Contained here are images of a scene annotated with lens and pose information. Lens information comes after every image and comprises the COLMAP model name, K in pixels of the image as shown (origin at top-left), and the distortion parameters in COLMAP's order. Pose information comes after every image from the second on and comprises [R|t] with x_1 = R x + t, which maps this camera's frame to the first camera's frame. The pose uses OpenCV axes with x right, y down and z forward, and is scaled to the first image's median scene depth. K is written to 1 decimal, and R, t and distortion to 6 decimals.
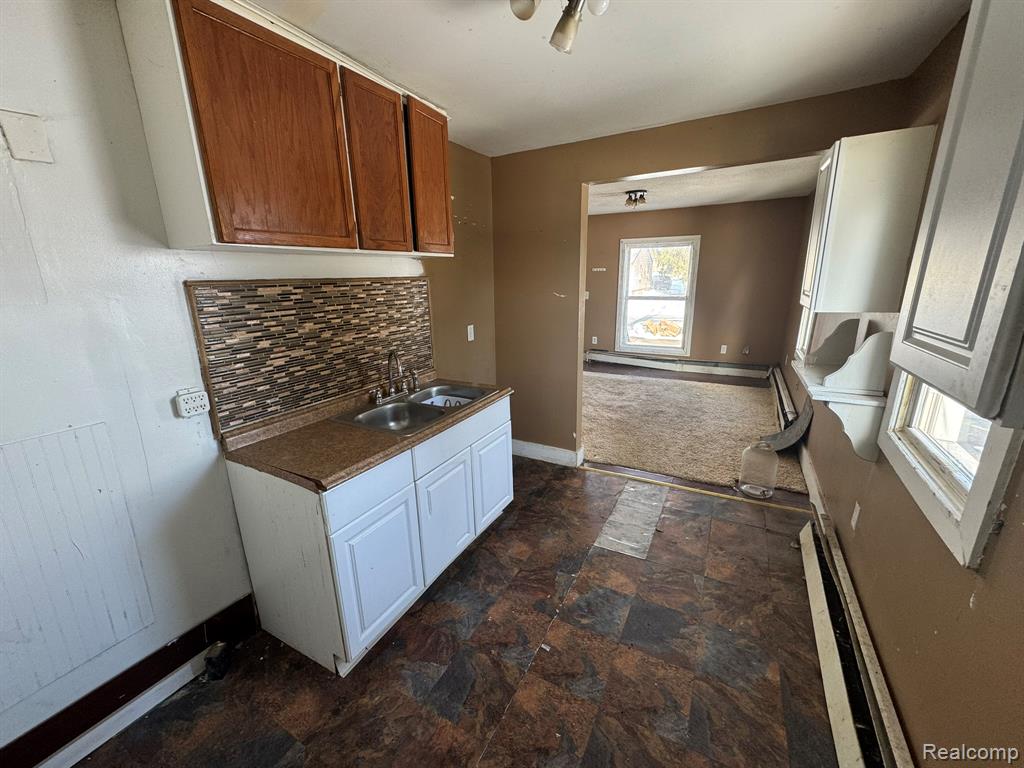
lens RADIAL K [[408.1, 0, 511.9], [0, 408.1, 384.1], [0, 0, 1]] dist [-0.000524, -0.000184]
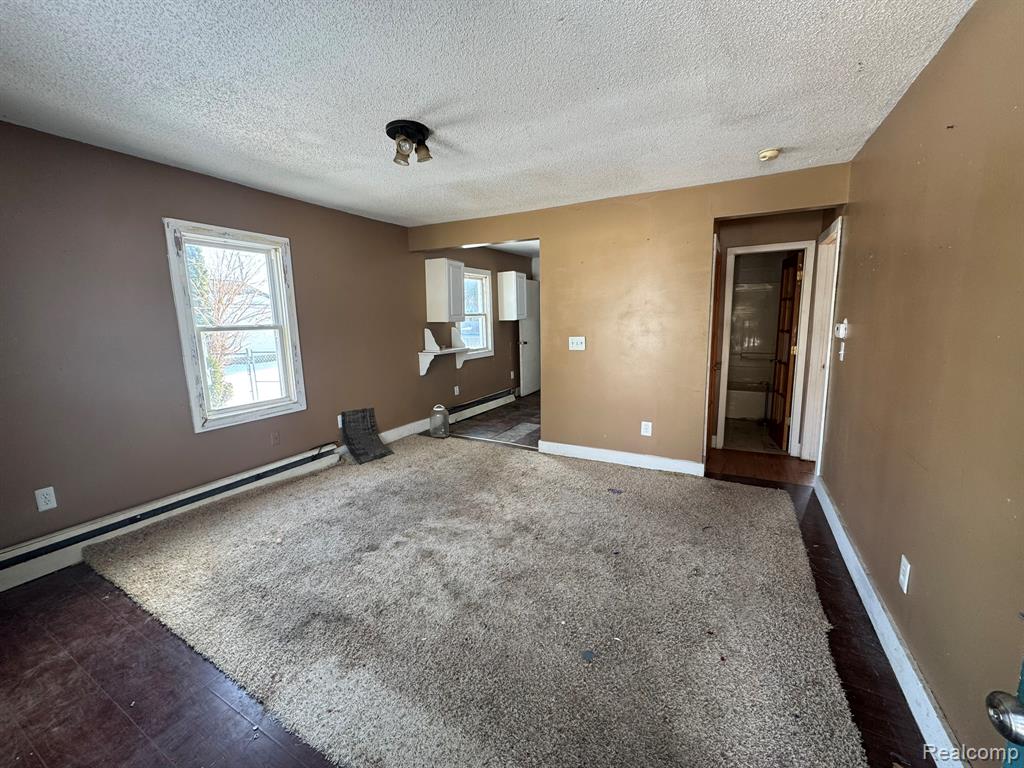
lens RADIAL K [[408.1, 0, 511.3], [0, 408.1, 379.2], [0, 0, 1]] dist [-0.000524, -0.000184]
pose [[-0.999547, 0.029707, 0.004844, 0.167474], [0.029113, 0.913357, 0.406117, -0.356412], [0.007640, 0.406074, -0.913808, 1.401658]]
